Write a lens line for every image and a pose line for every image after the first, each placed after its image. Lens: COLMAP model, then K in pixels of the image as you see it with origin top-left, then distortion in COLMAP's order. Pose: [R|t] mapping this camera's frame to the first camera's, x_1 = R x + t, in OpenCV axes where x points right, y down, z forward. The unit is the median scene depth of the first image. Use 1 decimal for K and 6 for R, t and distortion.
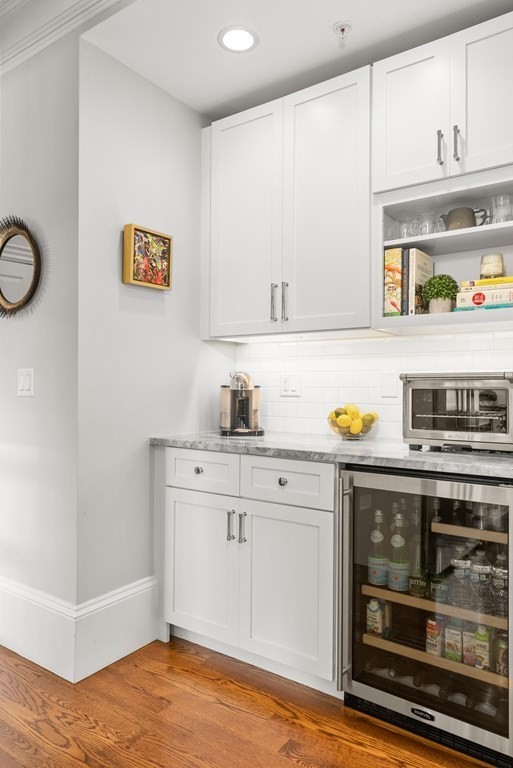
lens RADIAL K [[533.5, 0, 252.1], [0, 533.5, 384.5], [0, 0, 1]] dist [0.045560, 0.002048]
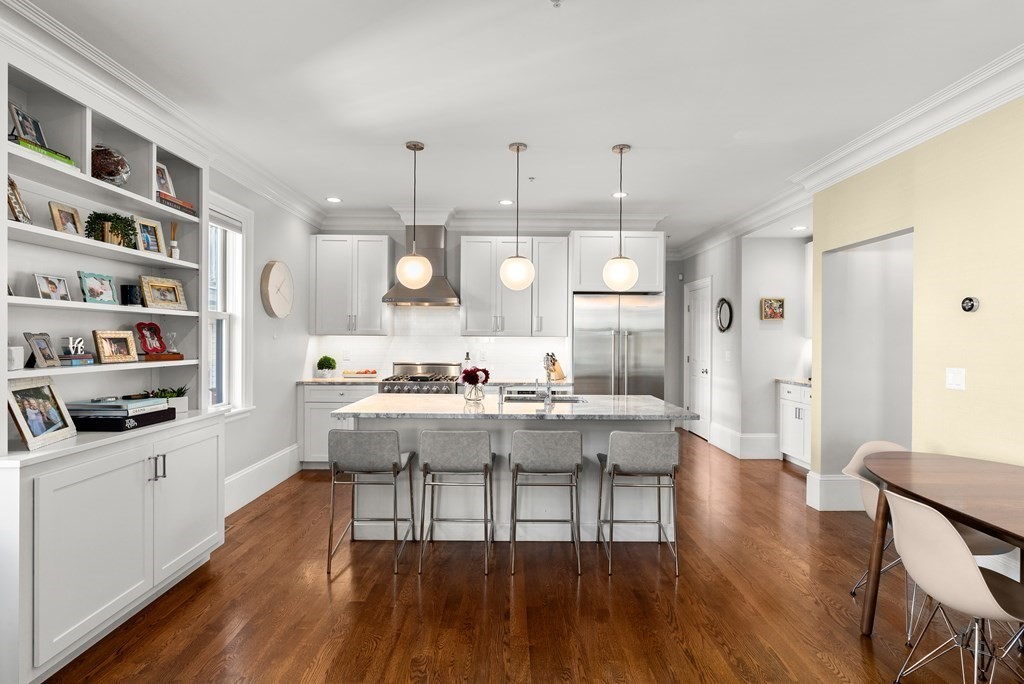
lens RADIAL K [[494.0, 0, 520.9], [0, 494.0, 344.8], [0, 0, 1]] dist [-0.008240, 0.001643]
pose [[0.582874, 0.004171, -0.812552, 1.022246], [-0.002929, 0.999991, 0.003031, -0.066052], [0.812557, 0.000613, 0.582881, -1.358241]]
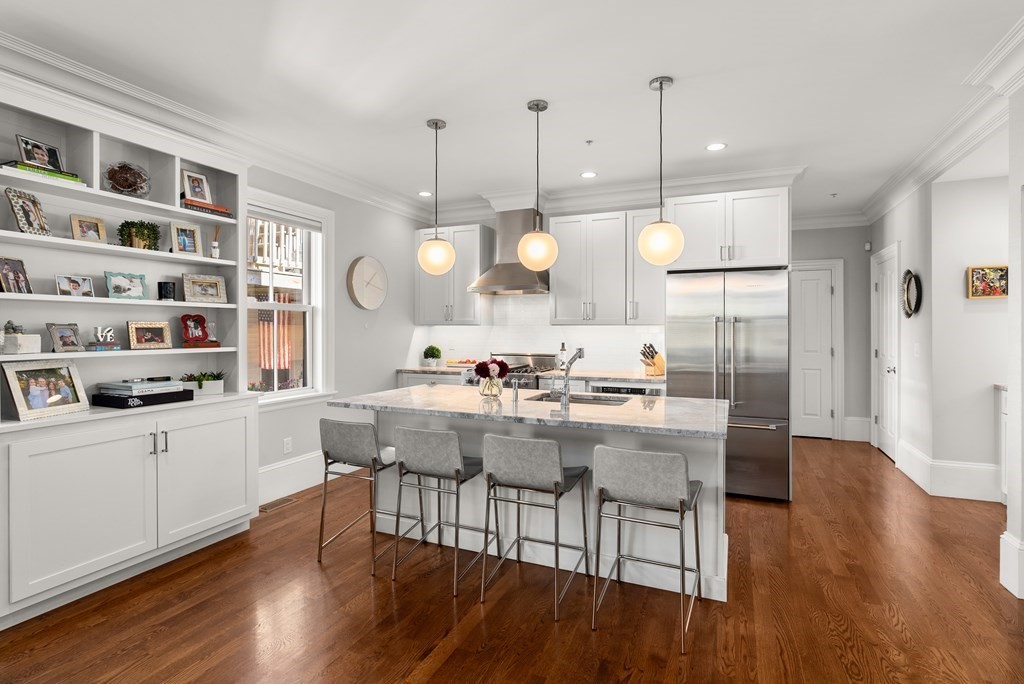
lens RADIAL K [[494.0, 0, 511.3], [0, 494.0, 333.2], [0, 0, 1]] dist [-0.008240, 0.001643]
pose [[0.211689, -0.000644, -0.977337, 1.048610], [-0.001362, 0.999999, -0.000954, -0.061854], [0.977336, 0.001533, 0.211688, -0.870111]]
